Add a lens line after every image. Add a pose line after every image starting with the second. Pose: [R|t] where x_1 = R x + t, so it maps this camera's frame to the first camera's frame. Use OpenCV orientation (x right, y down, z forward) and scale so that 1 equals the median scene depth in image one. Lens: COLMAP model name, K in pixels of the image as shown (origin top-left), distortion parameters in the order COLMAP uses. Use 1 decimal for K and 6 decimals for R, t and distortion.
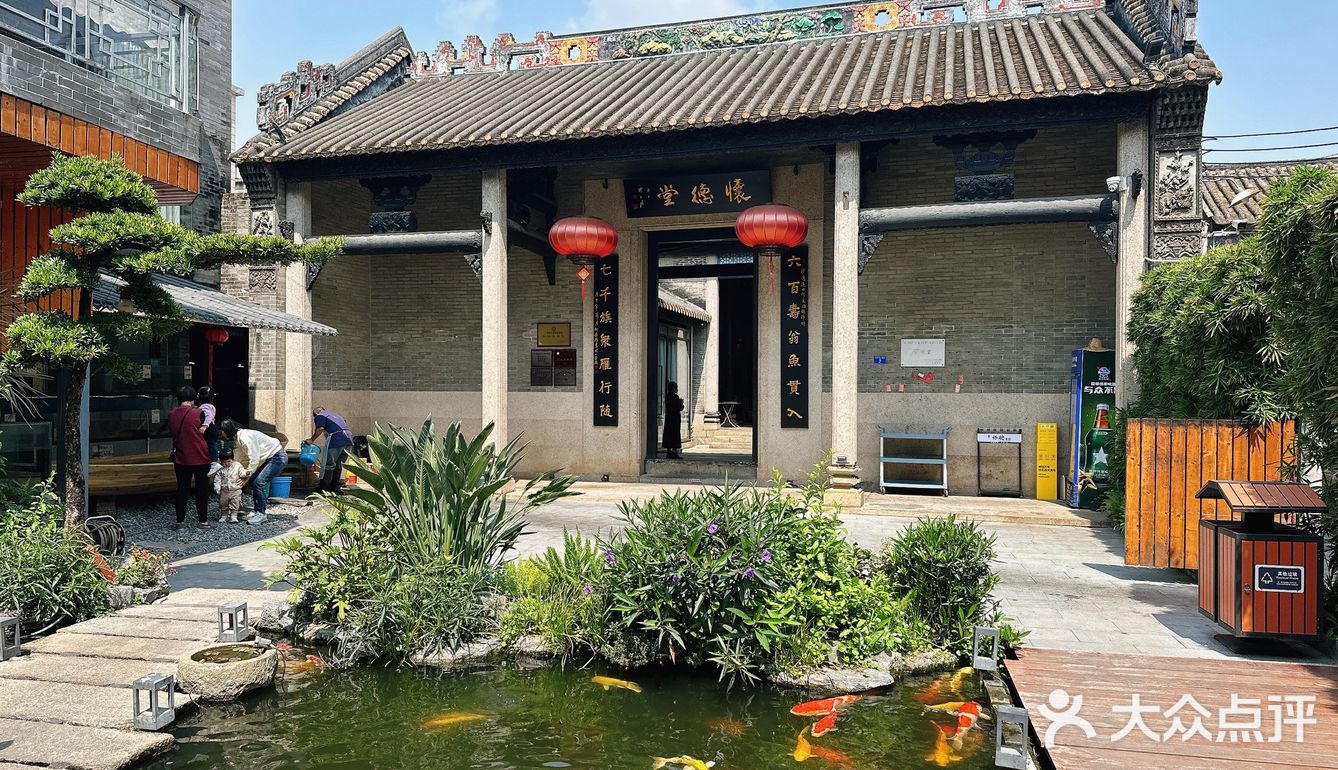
lens RADIAL K [[912.3, 0, 661.2], [0, 912.3, 402.4], [0, 0, 1]] dist [0.122041, -0.191865]
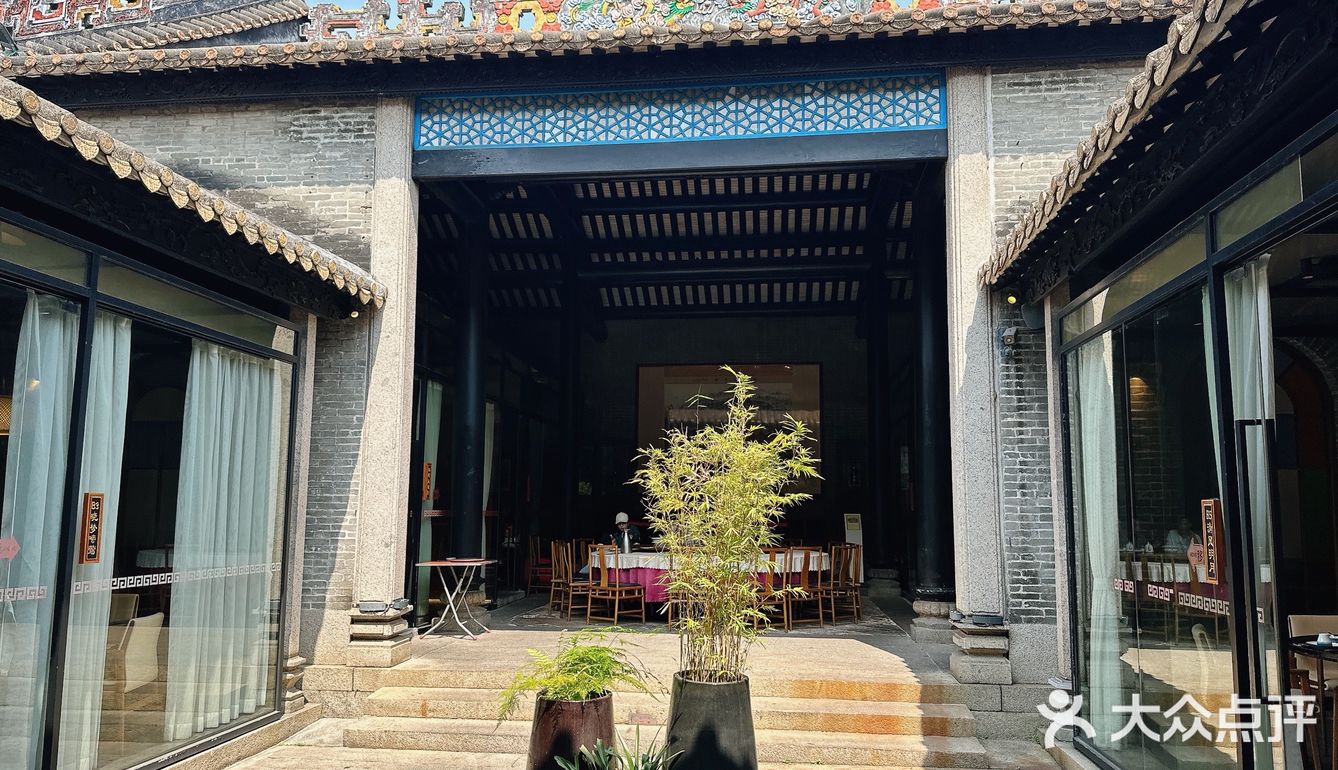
lens RADIAL K [[920.6, 0, 669.3], [0, 920.6, 418.7], [0, 0, 1]] dist [0.001703, 0.000524]
pose [[0.991984, 0.015638, 0.125391, 0.205316], [-0.002005, 0.994136, -0.108120, -0.032082], [-0.126347, 0.107002, 0.986198, 1.257117]]
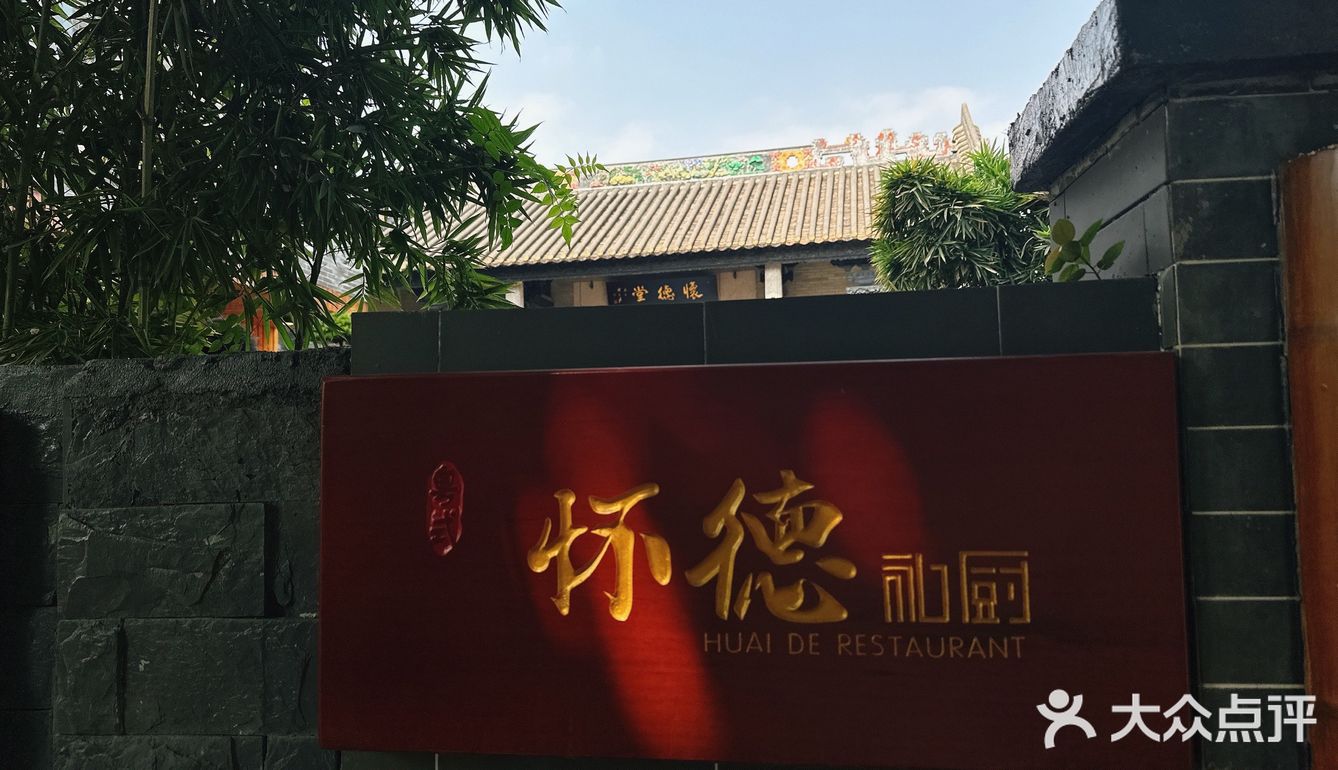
lens RADIAL K [[920.6, 0, 669.3], [0, 920.6, 418.7], [0, 0, 1]] dist [0.001703, 0.000524]
pose [[0.995482, -0.026373, 0.091211, -0.079564], [0.029928, 0.998836, -0.037822, 0.006465], [-0.090108, 0.040381, 0.995113, -0.333544]]
